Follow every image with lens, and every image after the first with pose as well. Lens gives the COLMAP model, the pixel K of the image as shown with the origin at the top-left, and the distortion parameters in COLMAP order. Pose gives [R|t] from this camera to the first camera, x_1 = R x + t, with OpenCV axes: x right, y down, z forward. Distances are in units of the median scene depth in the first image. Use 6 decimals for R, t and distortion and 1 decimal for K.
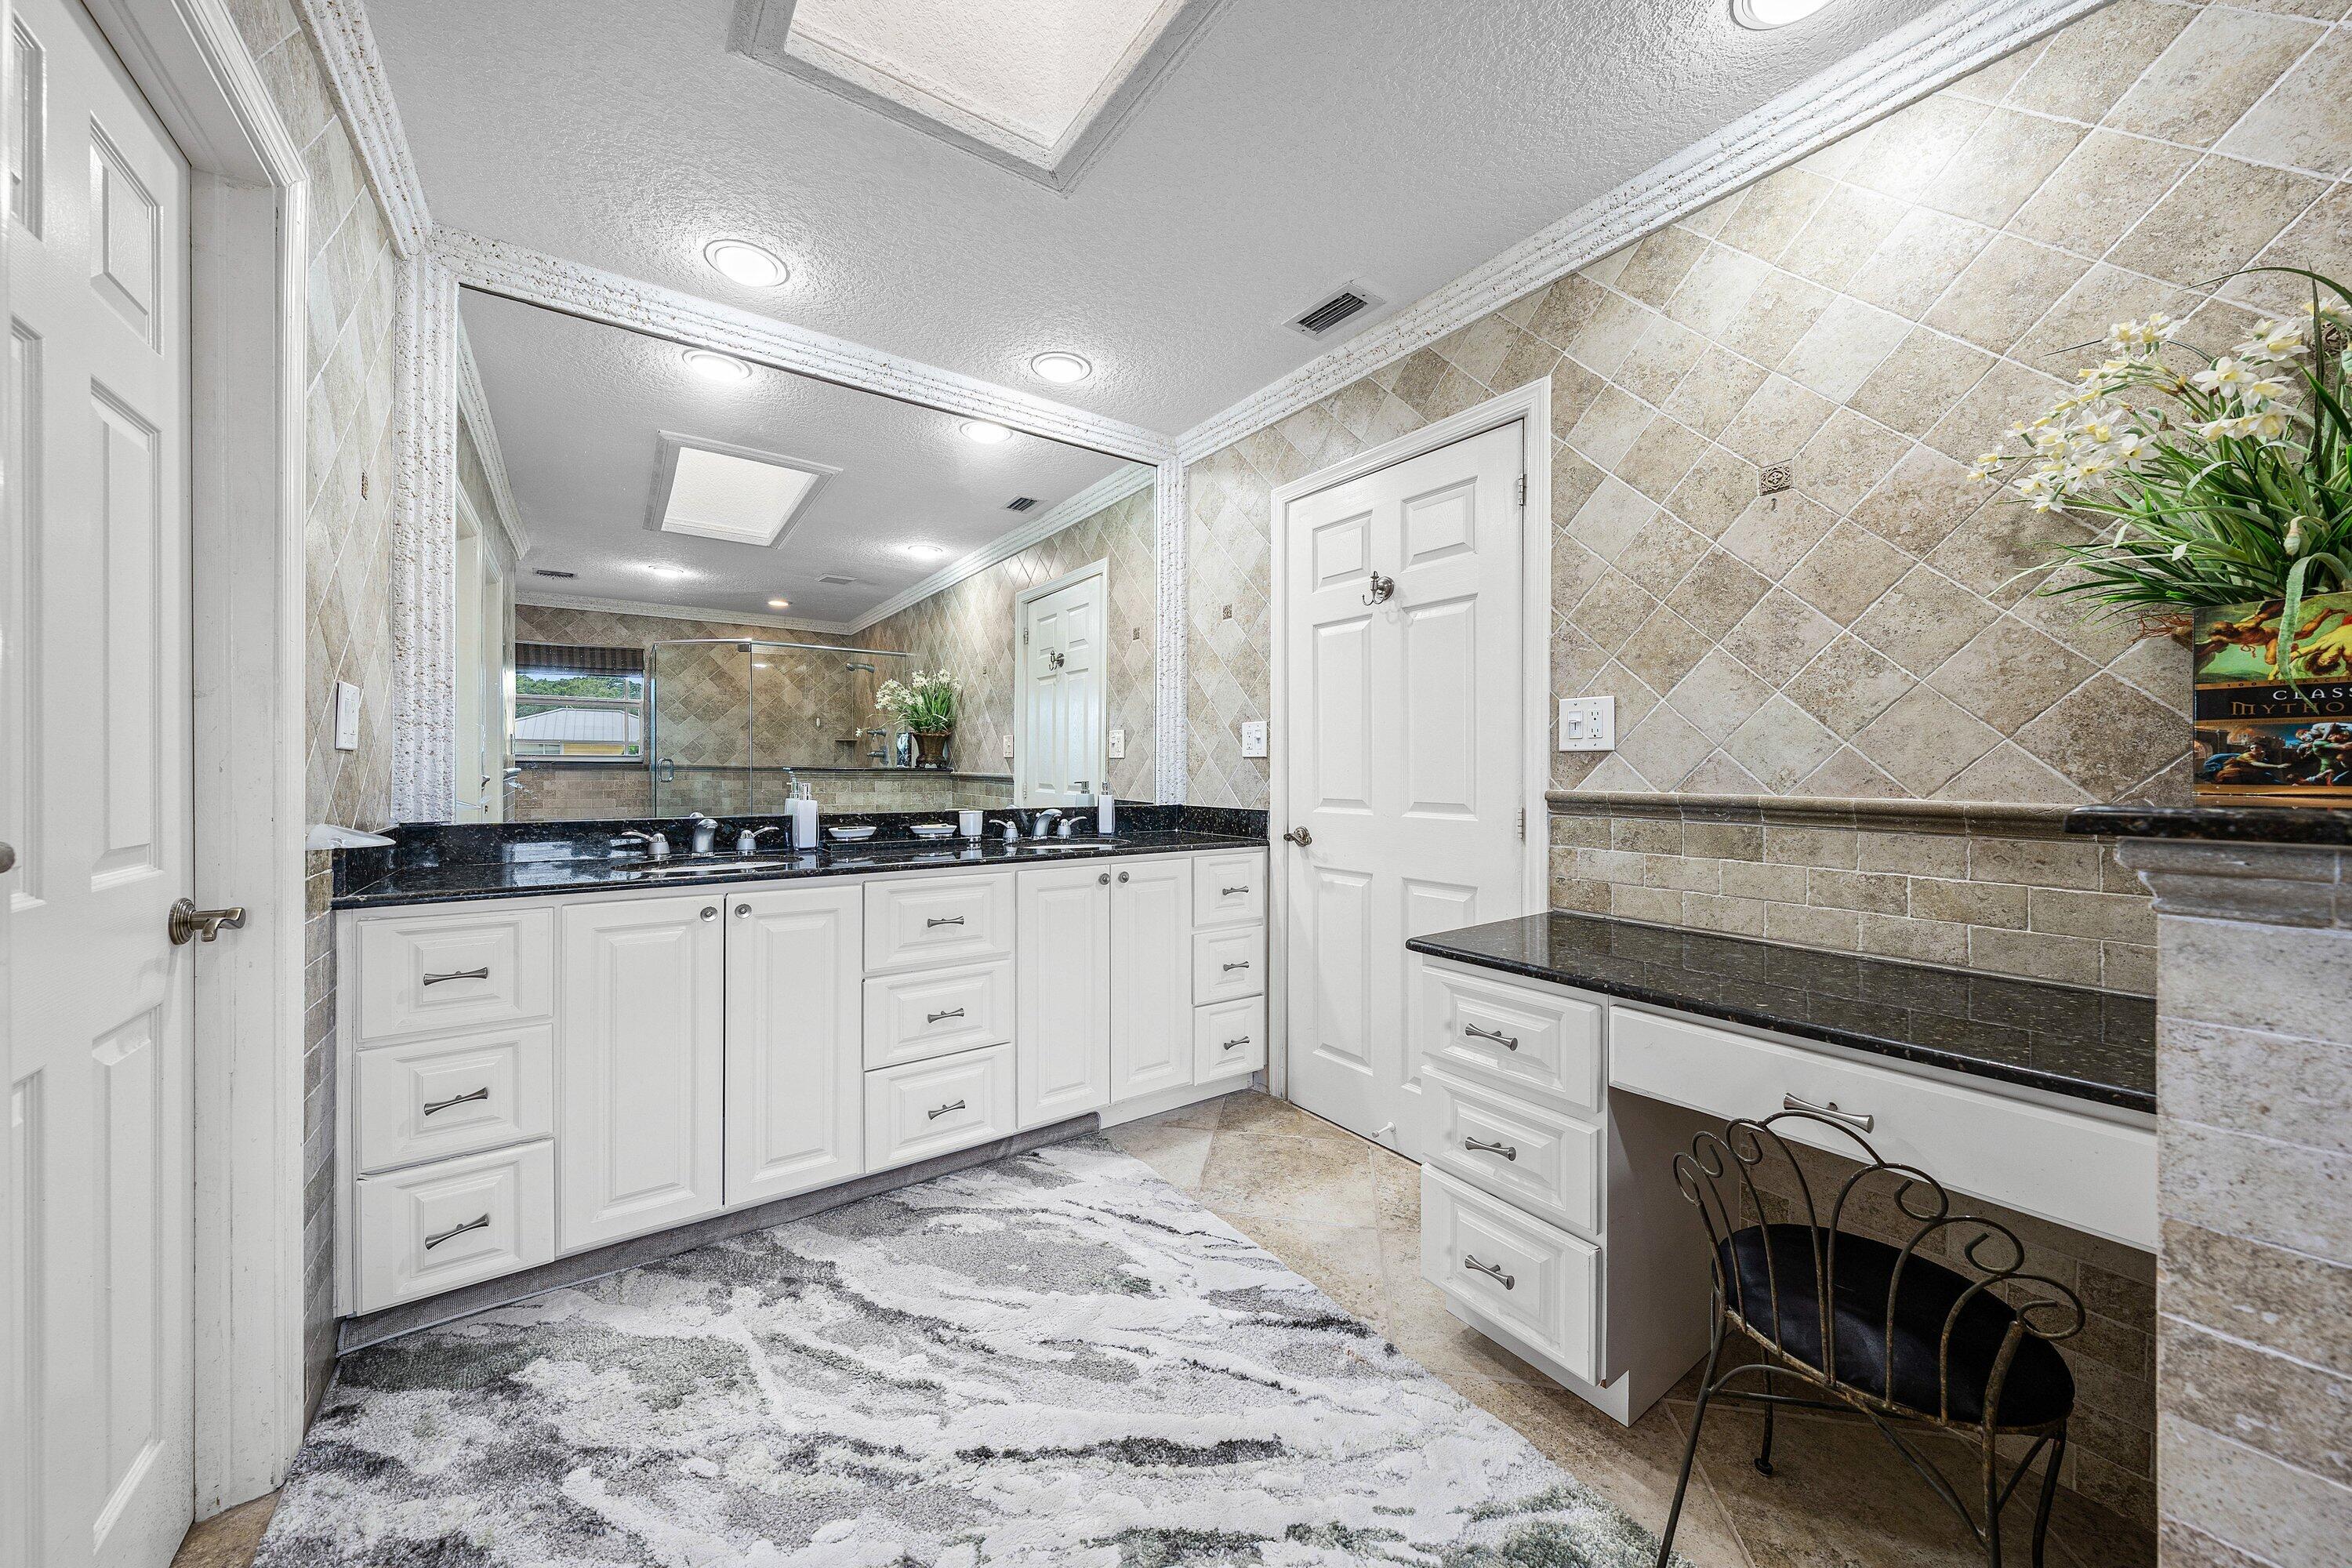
lens RADIAL K [[847.1, 0, 1176.0], [0, 847.1, 784.0], [0, 0, 1]] dist [-0.002787, -0.000223]
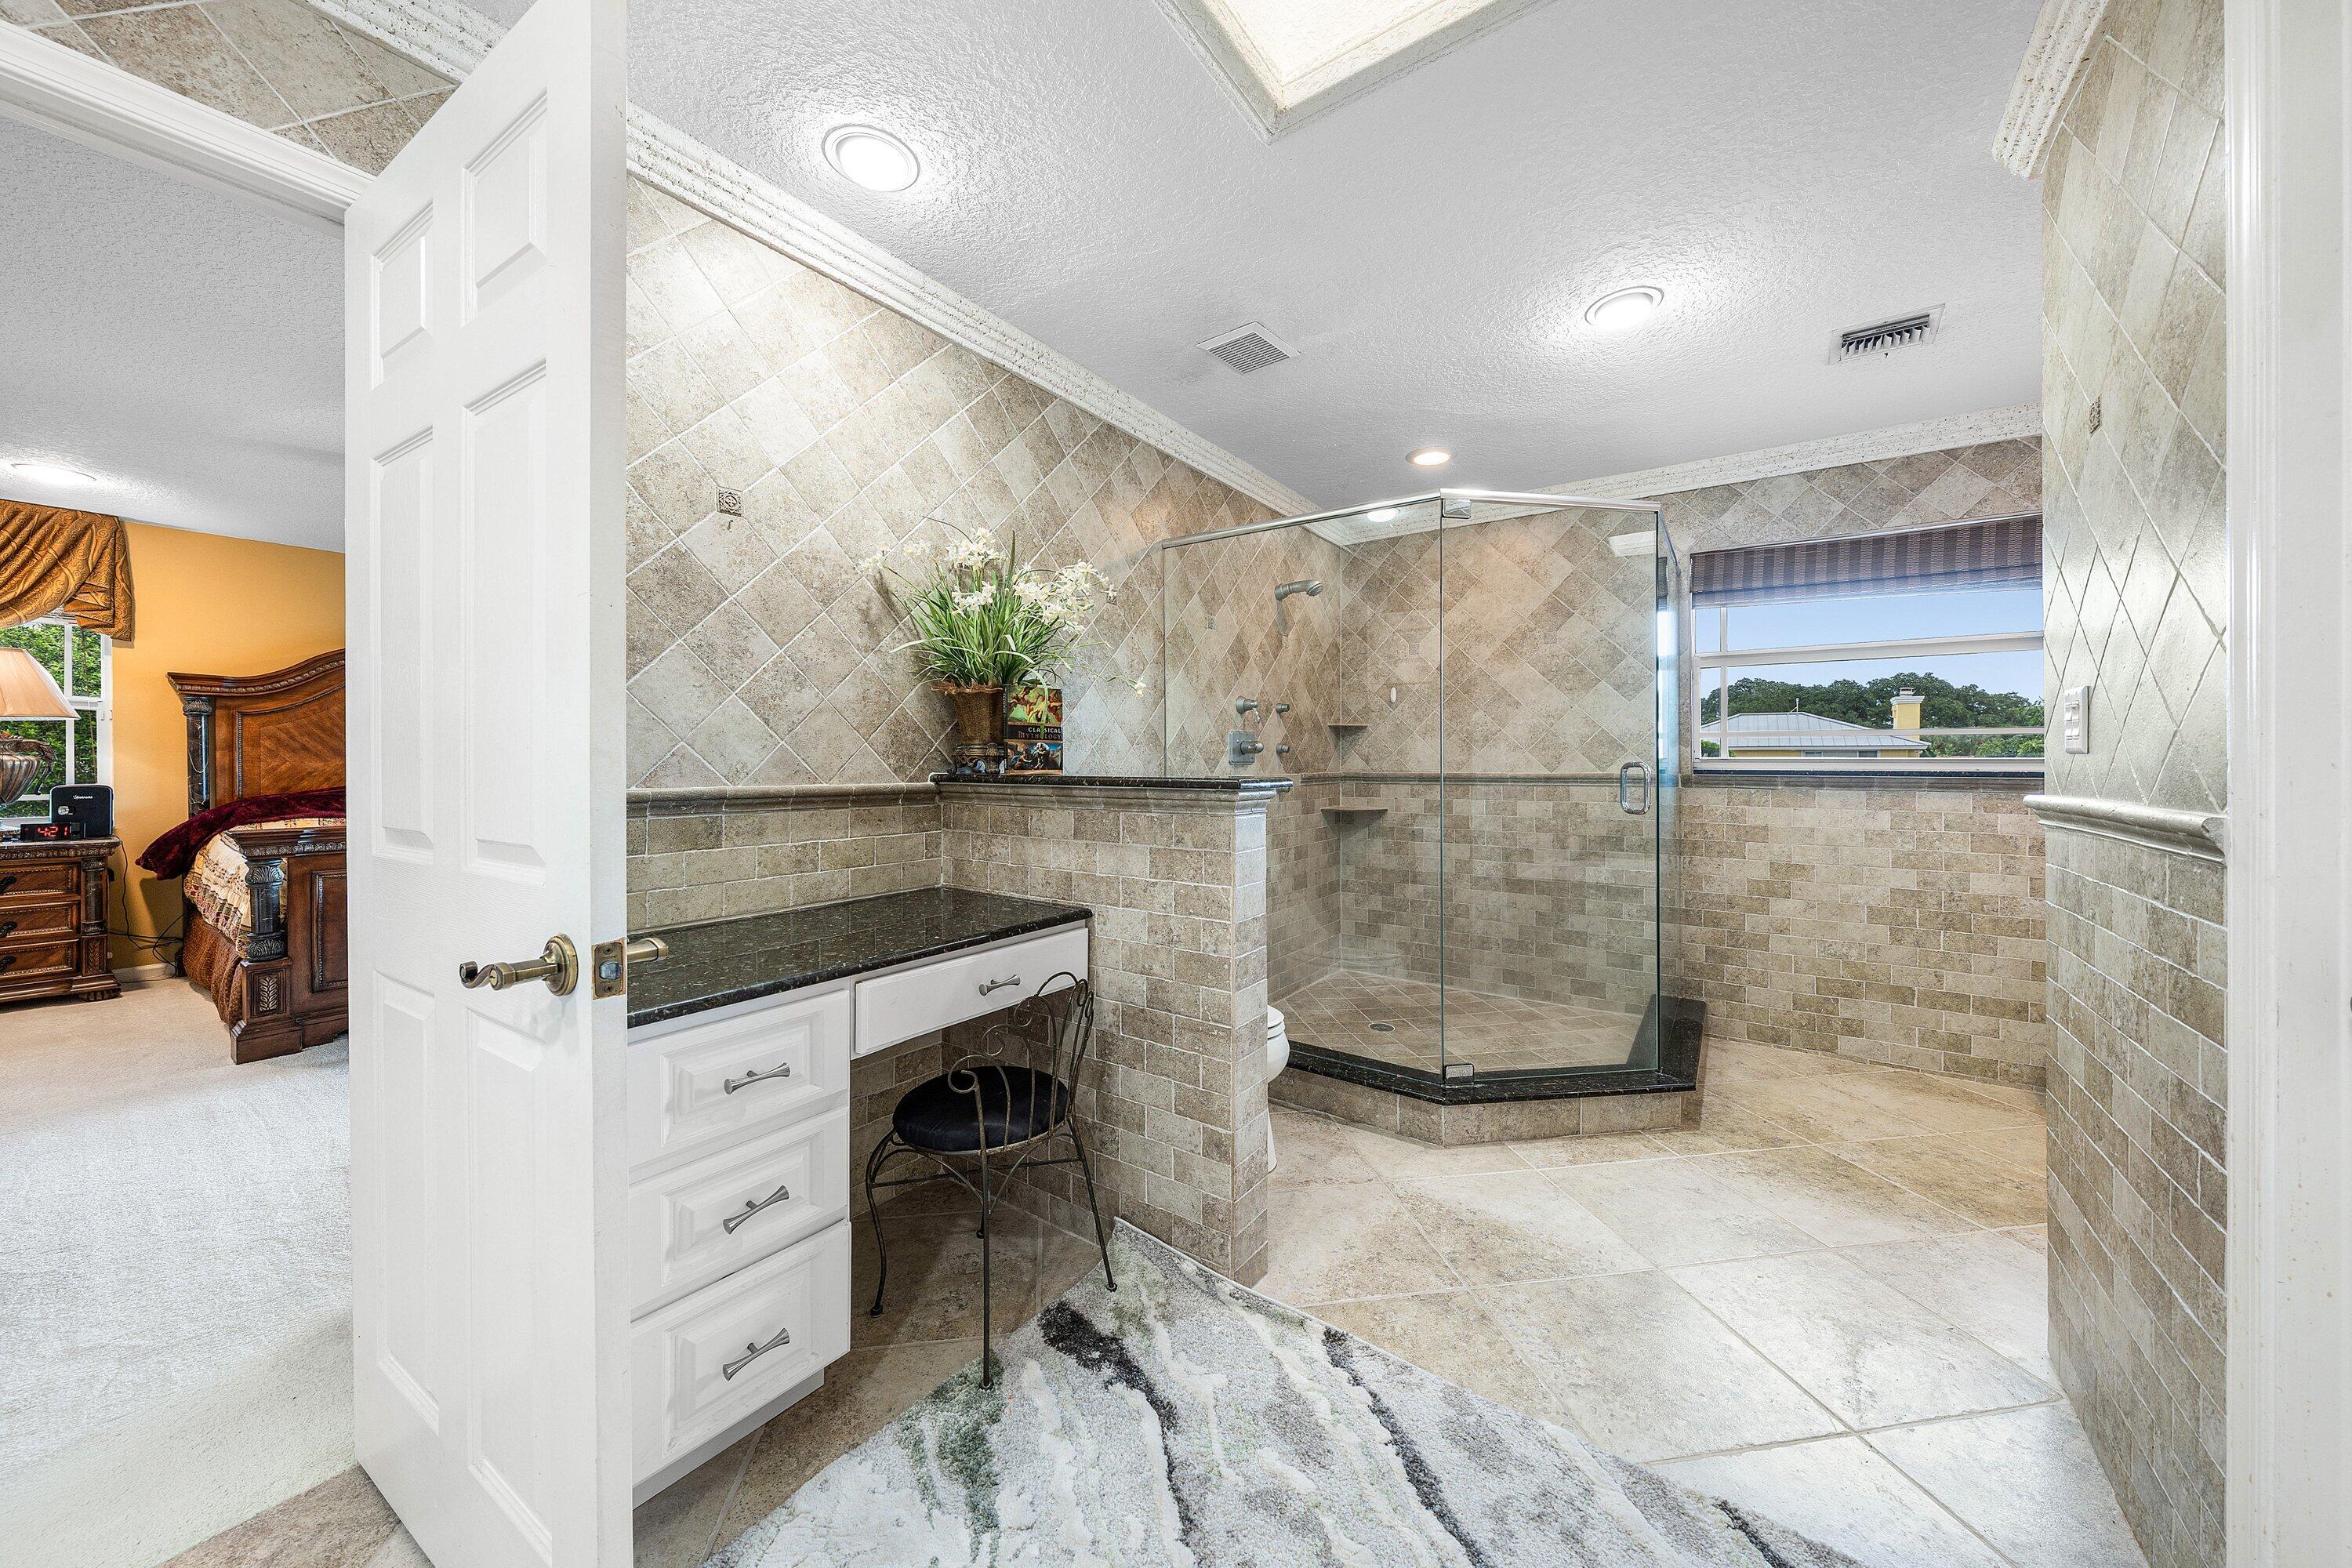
lens RADIAL K [[868.0, 0, 1173.8], [0, 868.0, 758.3], [0, 0, 1]] dist [0.000965, 0.000049]
pose [[-0.366021, -0.005916, 0.930588, -0.613790], [0.010296, 0.999893, 0.010406, -0.031696], [-0.930550, 0.013390, -0.365920, 0.944322]]
